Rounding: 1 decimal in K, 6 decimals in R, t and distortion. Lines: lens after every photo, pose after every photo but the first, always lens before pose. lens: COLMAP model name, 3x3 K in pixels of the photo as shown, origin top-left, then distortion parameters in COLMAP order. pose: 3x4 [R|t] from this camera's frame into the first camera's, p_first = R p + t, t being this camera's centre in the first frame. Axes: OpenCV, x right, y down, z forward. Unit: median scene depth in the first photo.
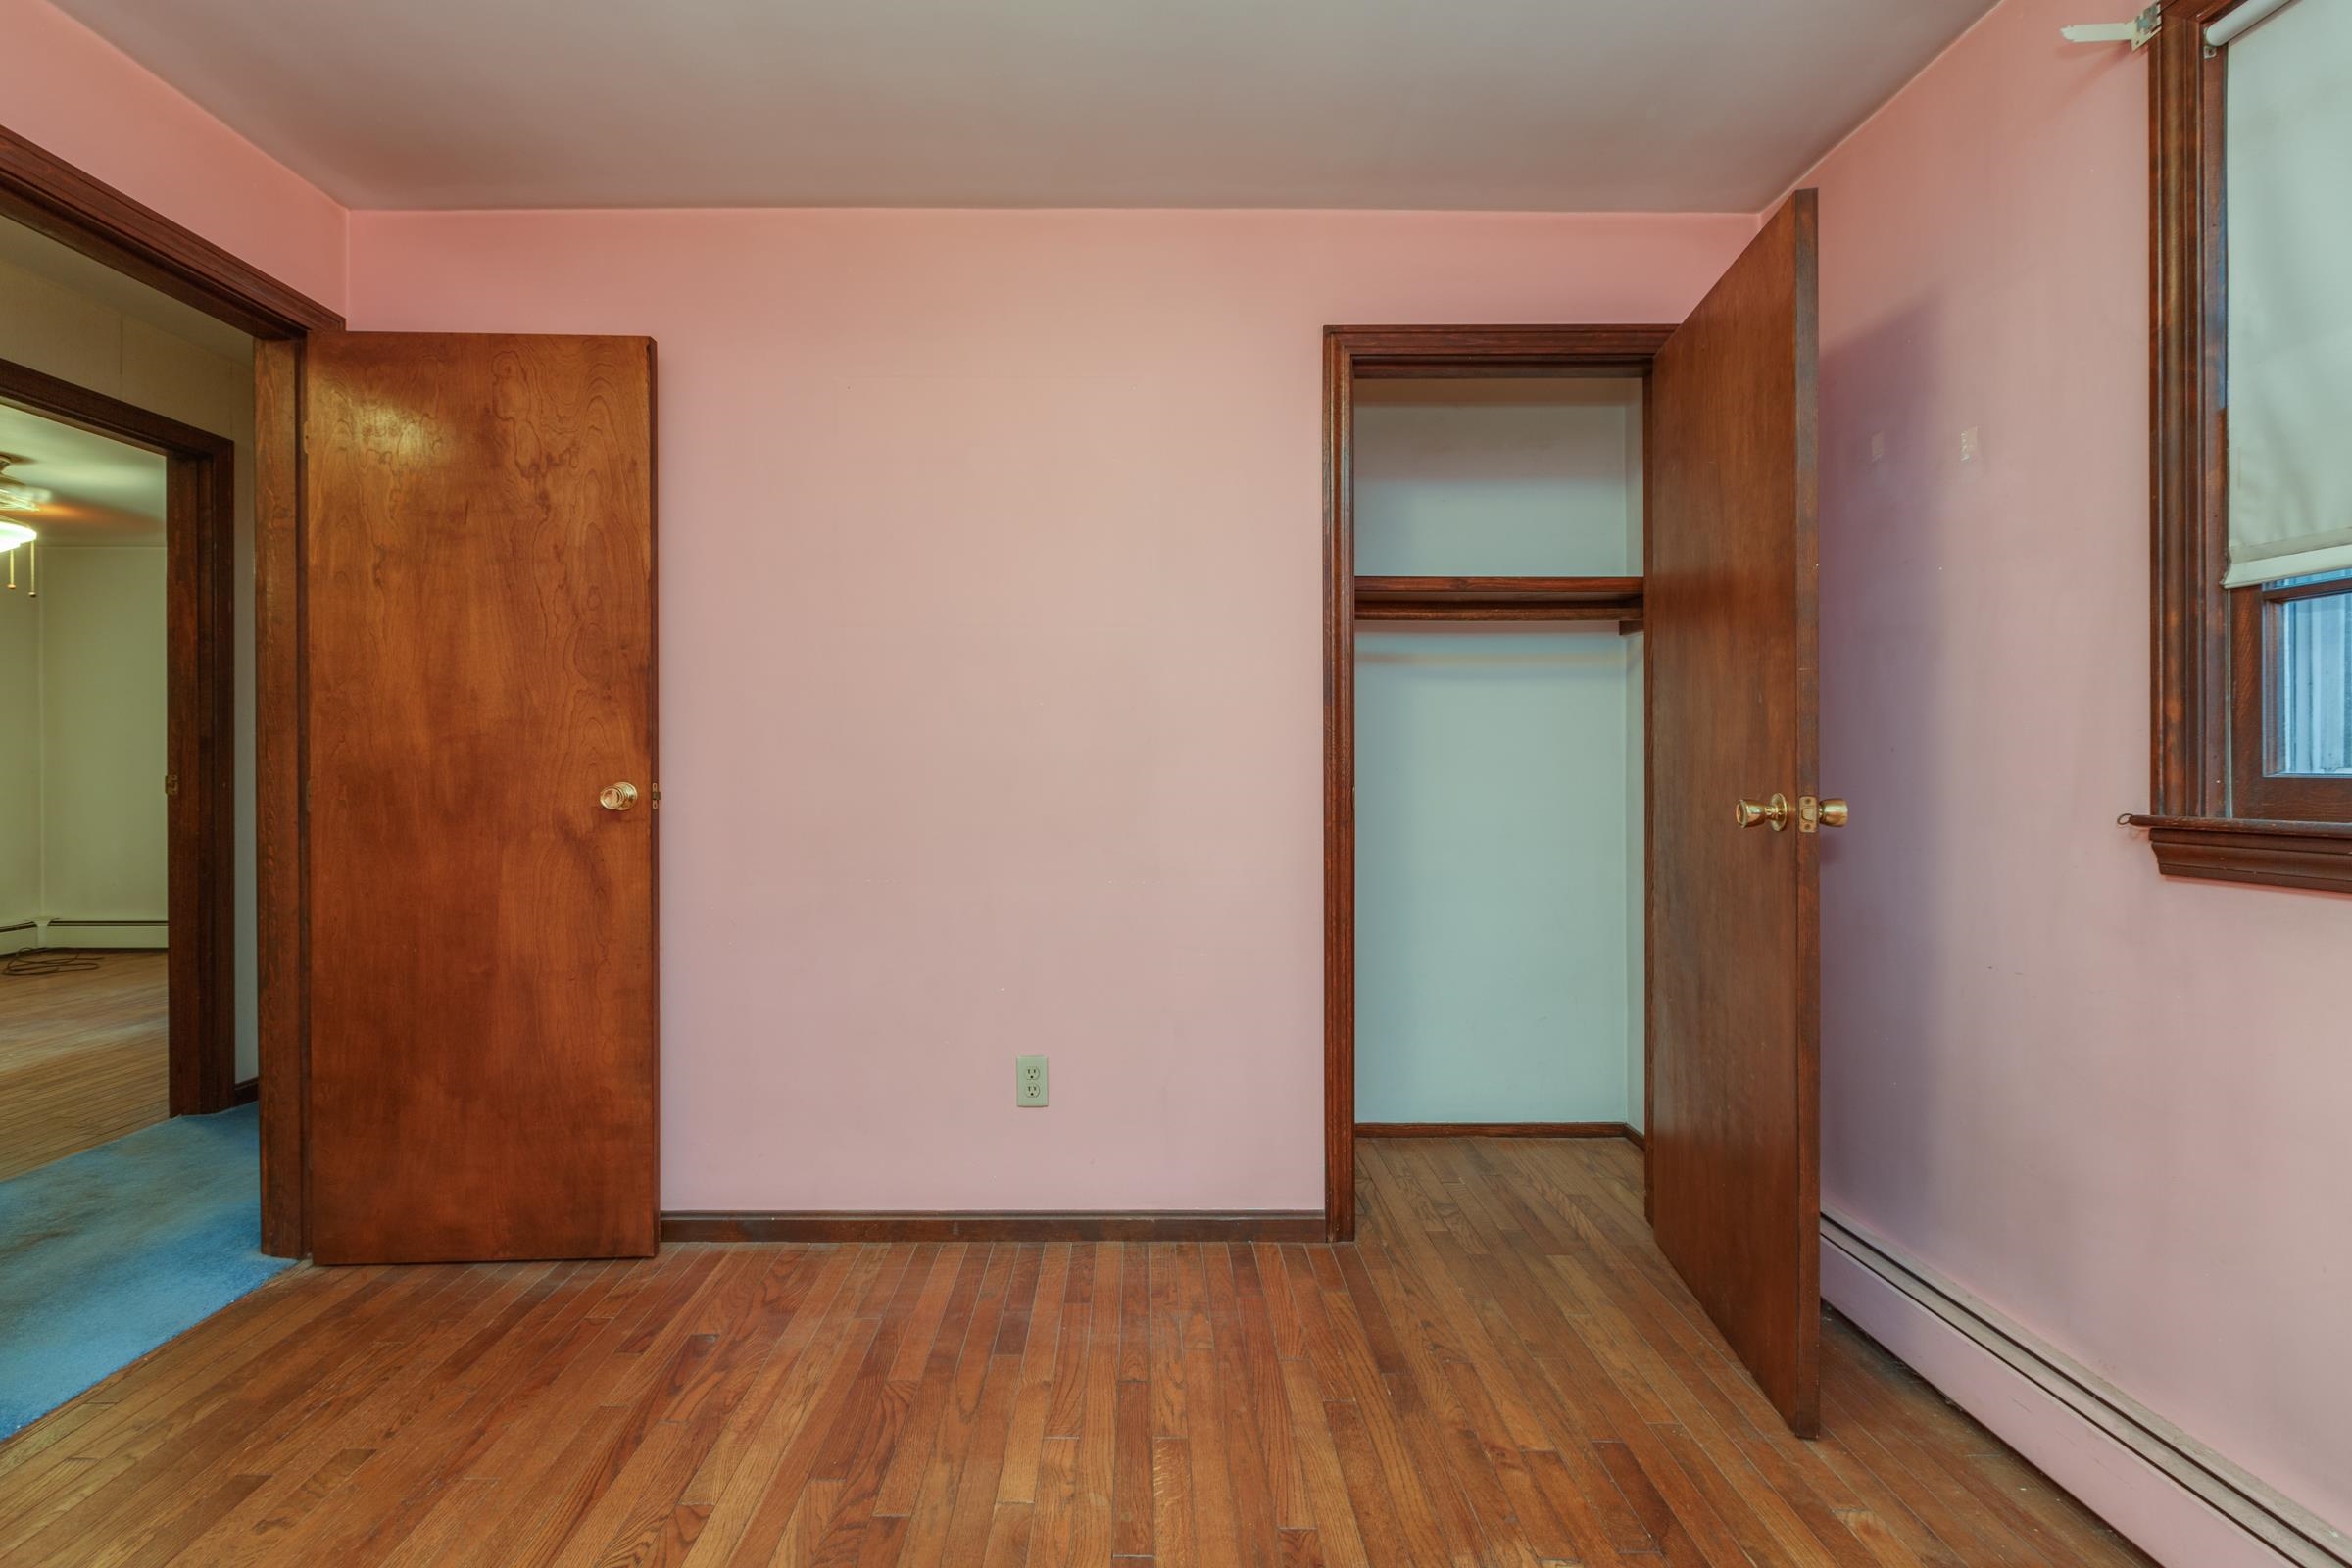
lens RADIAL K [[1054.0, 0, 1167.6], [0, 1054.0, 777.8], [0, 0, 1]] dist [-0.000156, -0.000246]
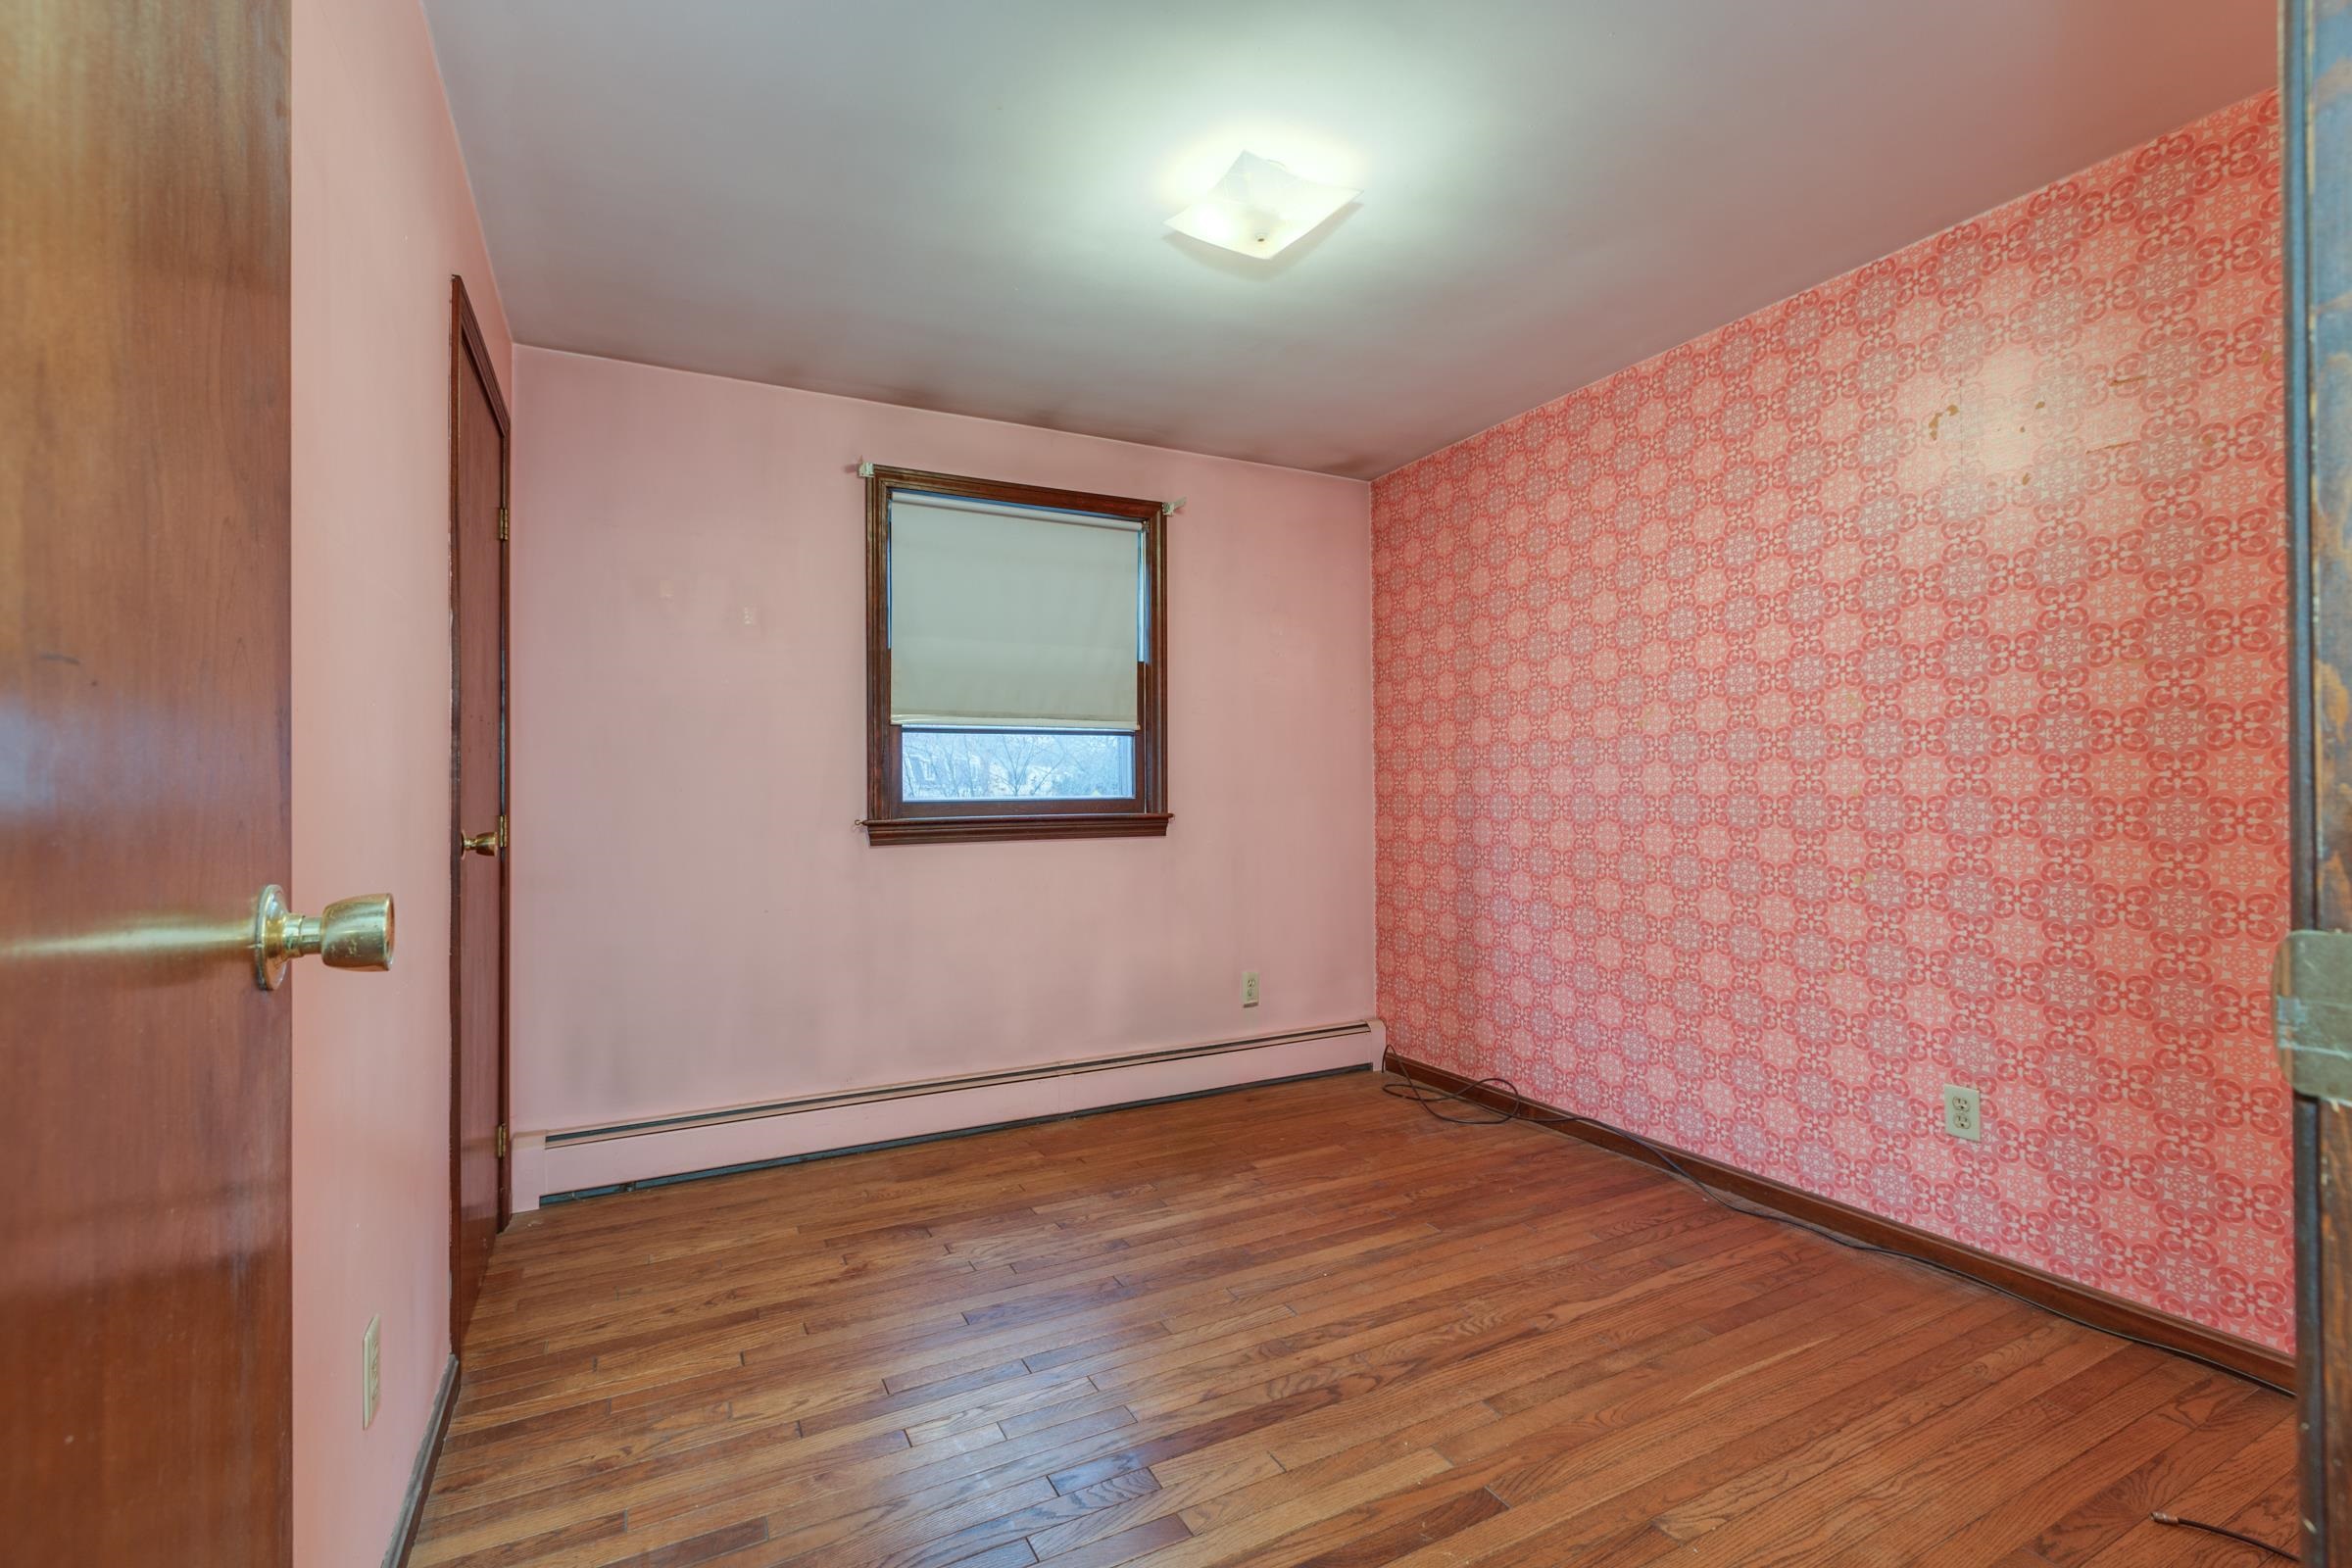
lens RADIAL K [[1059.1, 0, 1184.4], [0, 1059.1, 772.0], [0, 0, 1]] dist [0.000348, 0.000049]
pose [[-0.461614, 0.006852, 0.887054, -1.249581], [0.003045, 0.999977, -0.006140, -0.045540], [-0.887076, -0.000133, -0.461624, 1.309231]]
